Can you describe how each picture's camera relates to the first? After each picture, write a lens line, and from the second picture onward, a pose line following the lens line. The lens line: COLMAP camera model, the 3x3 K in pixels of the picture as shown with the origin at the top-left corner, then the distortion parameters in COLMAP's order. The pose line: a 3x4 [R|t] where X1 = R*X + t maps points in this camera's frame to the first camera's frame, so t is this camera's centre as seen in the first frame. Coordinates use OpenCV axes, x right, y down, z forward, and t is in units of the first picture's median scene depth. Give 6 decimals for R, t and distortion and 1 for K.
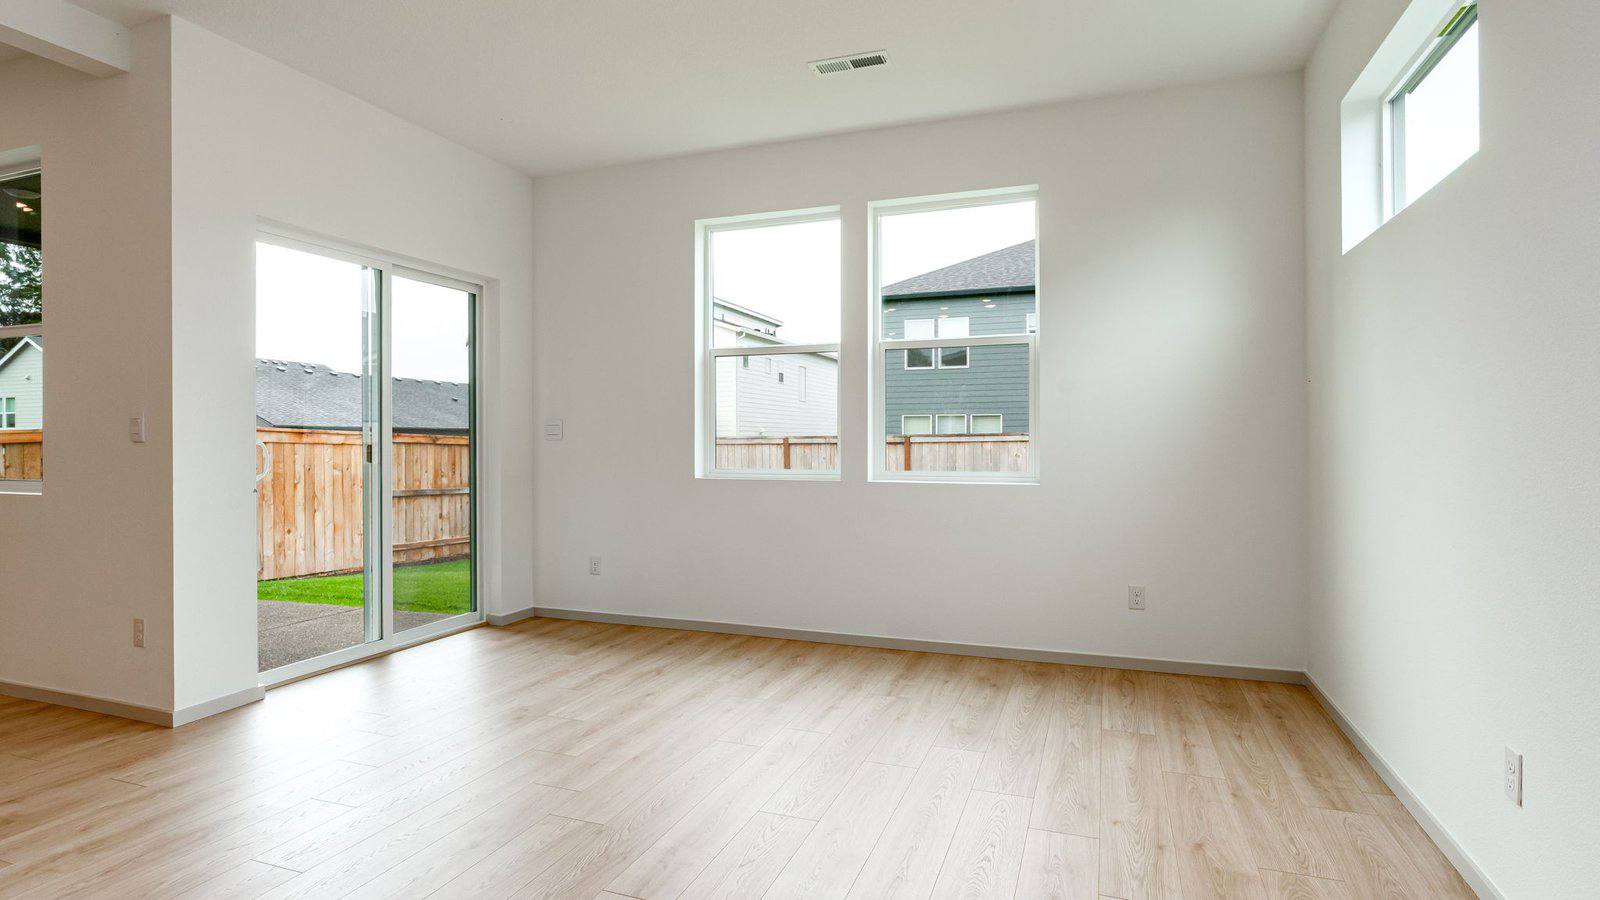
lens RADIAL K [[811.6, 0, 787.9], [0, 811.6, 440.5], [0, 0, 1]] dist [-0.003502, 0.002121]
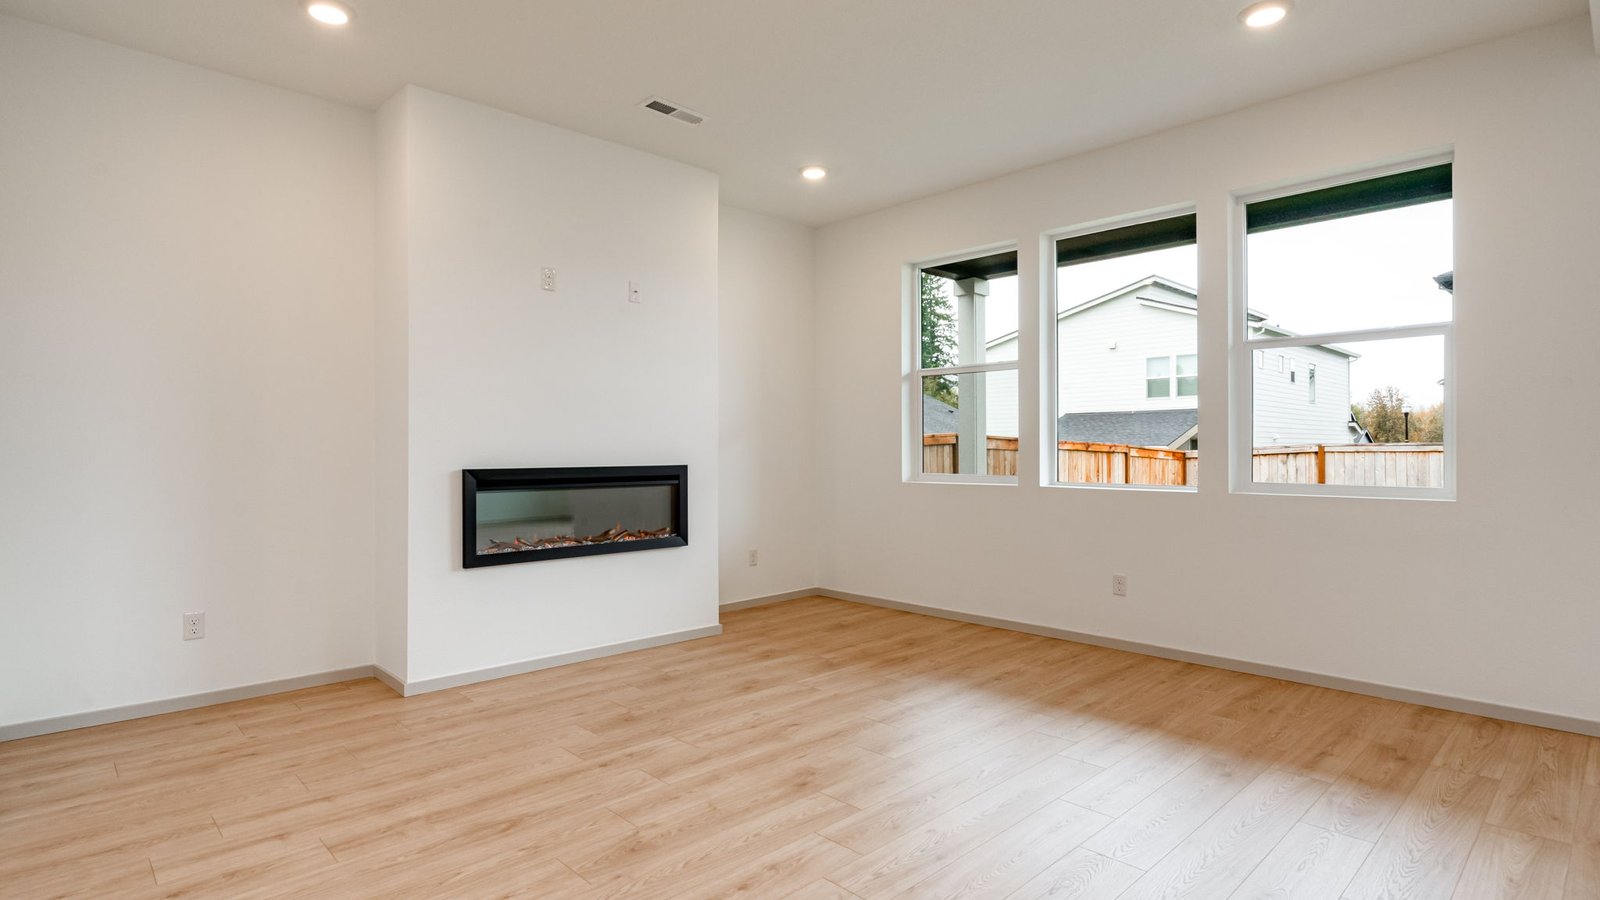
lens RADIAL K [[811.6, 0, 799.1], [0, 811.6, 443.7], [0, 0, 1]] dist [-0.003502, 0.002121]
pose [[0.905418, -0.003784, -0.424504, -0.388520], [0.001379, 0.999981, -0.005973, 0.001120], [0.424519, 0.004823, 0.905406, -0.064290]]
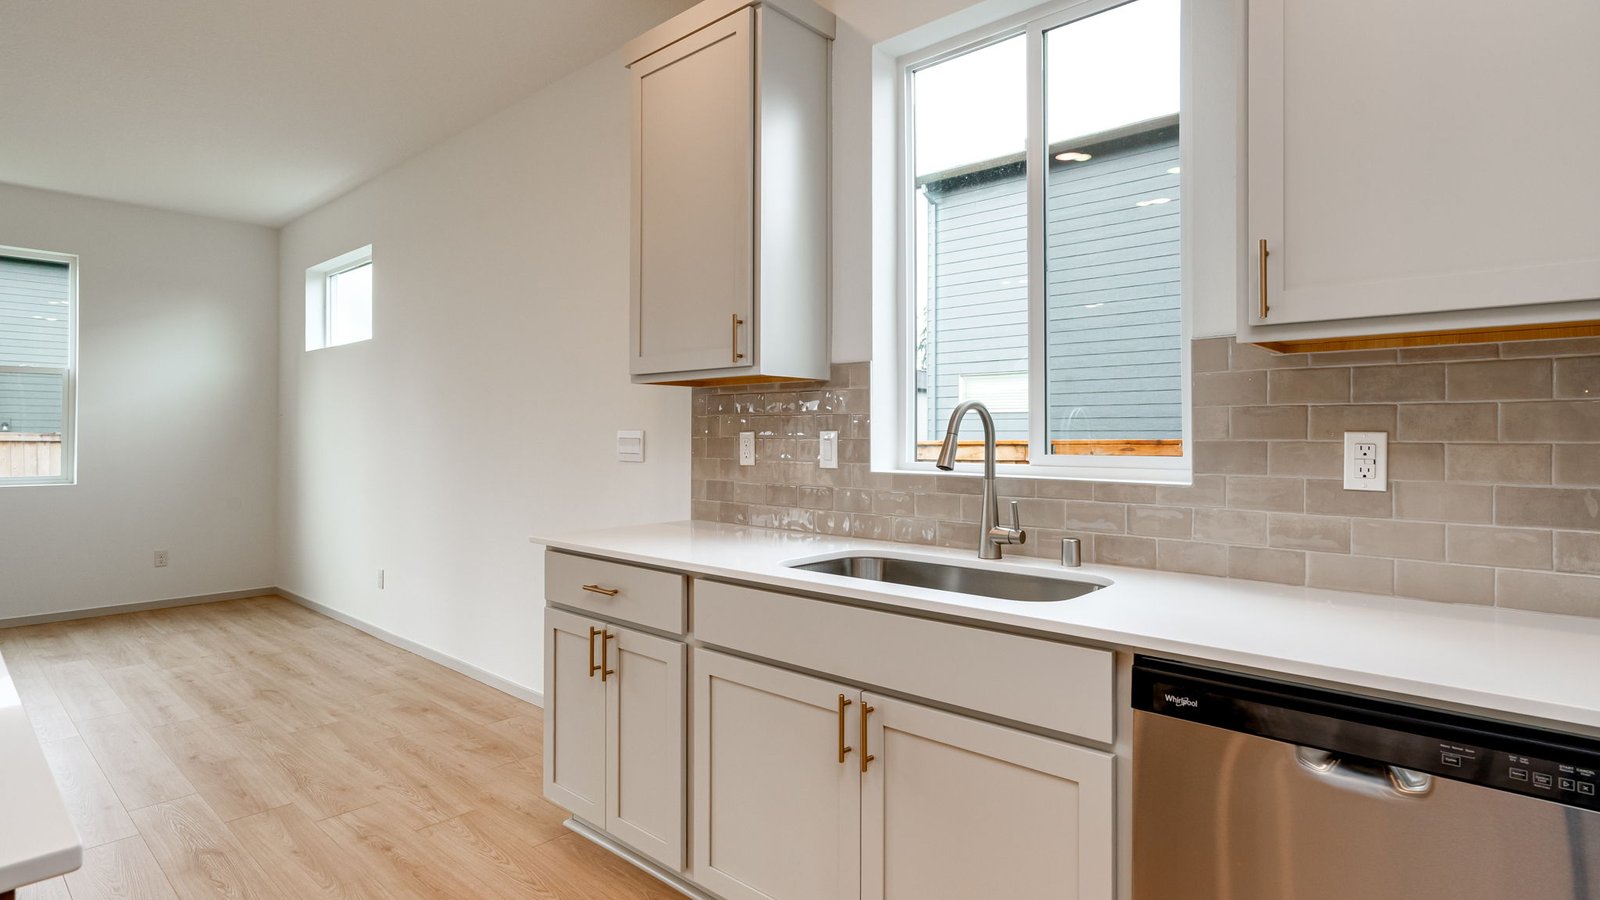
lens RADIAL K [[811.6, 0, 793.3], [0, 811.6, 438.1], [0, 0, 1]] dist [-0.003502, 0.002121]
pose [[0.357957, 0.001900, 0.933736, -0.184526], [-0.006396, 0.999979, 0.000417, -0.009958], [-0.933716, -0.006122, 0.357962, -0.202729]]
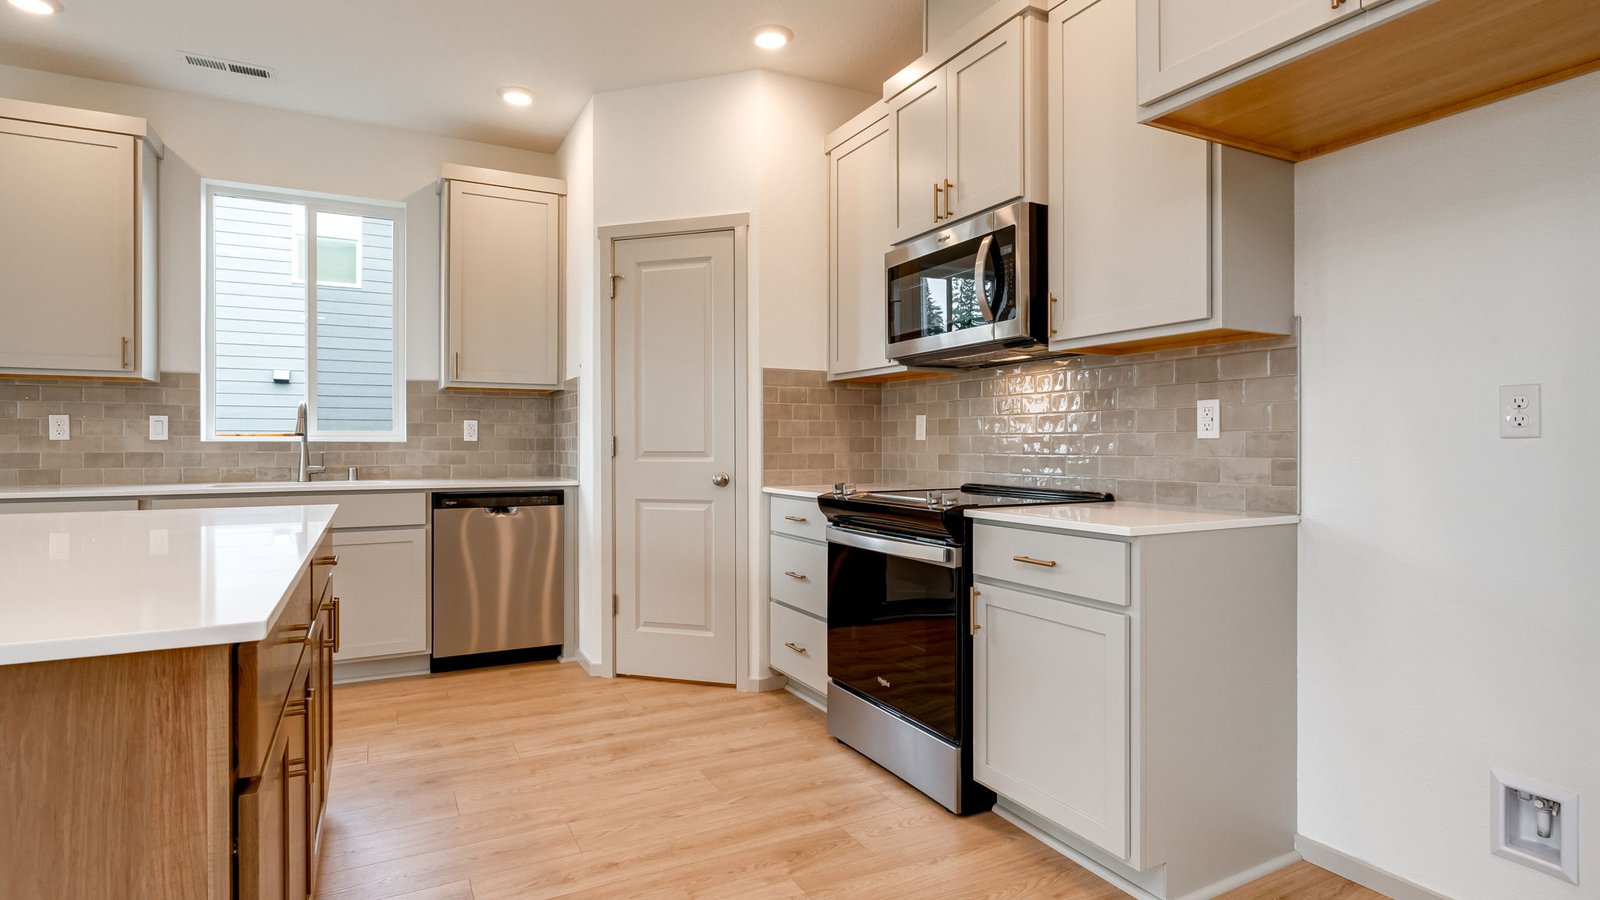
lens RADIAL K [[811.6, 0, 800.8], [0, 811.6, 442.9], [0, 0, 1]] dist [-0.003502, 0.002121]
pose [[-0.752418, 0.002564, 0.658682, -0.407300], [0.000650, 0.999995, -0.003149, 0.001275], [-0.658686, -0.001941, -0.752415, -0.047193]]
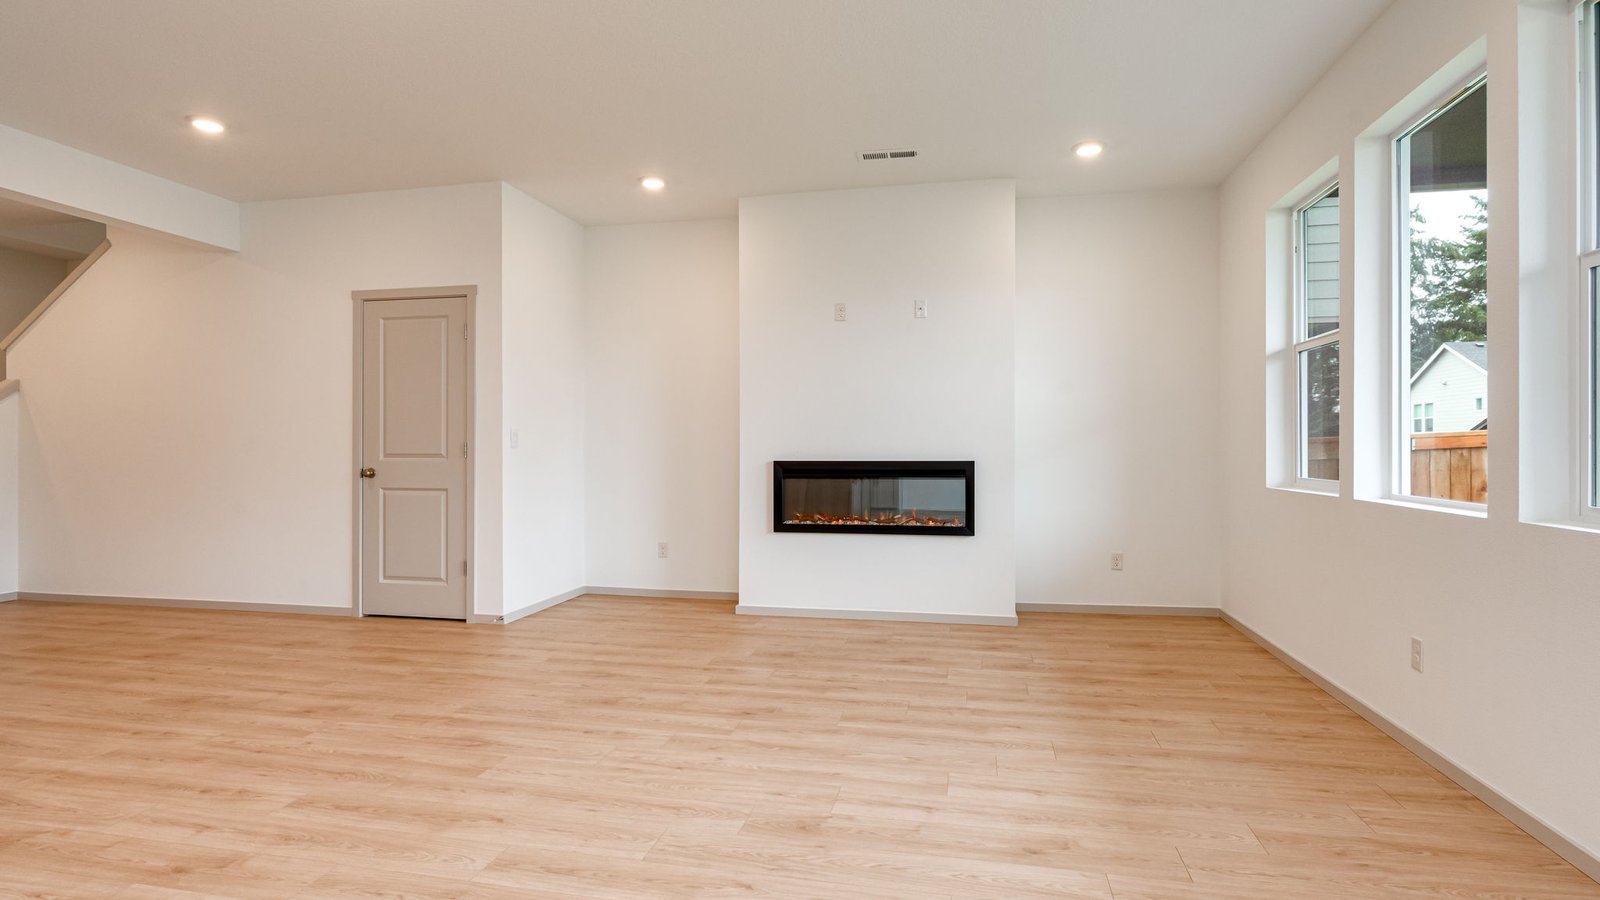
lens RADIAL K [[811.6, 0, 797.4], [0, 811.6, 445.6], [0, 0, 1]] dist [-0.003502, 0.002121]
pose [[0.150388, -0.000704, -0.988627, -0.182267], [0.002181, 0.999998, -0.000381, 0.001065], [0.988625, -0.002099, 0.150389, 0.133412]]
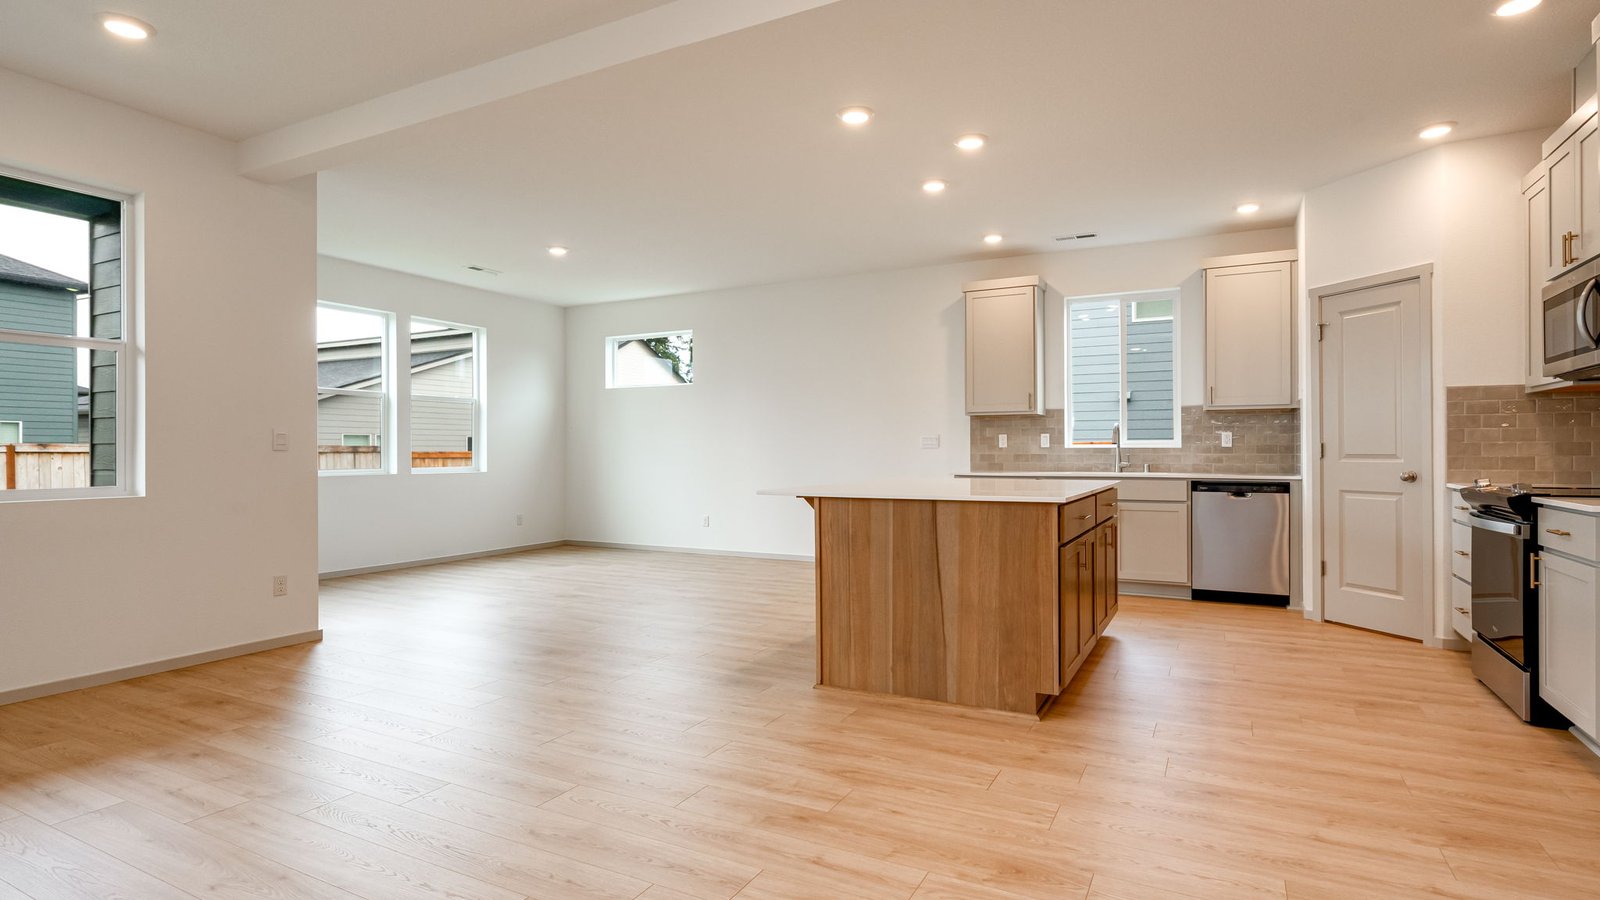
lens RADIAL K [[811.6, 0, 796.1], [0, 811.6, 446.2], [0, 0, 1]] dist [-0.003502, 0.002121]
pose [[0.119084, 0.005932, 0.992867, -0.621827], [0.001352, 0.999980, -0.006136, 0.001629], [-0.992883, 0.002074, 0.119073, -0.010060]]
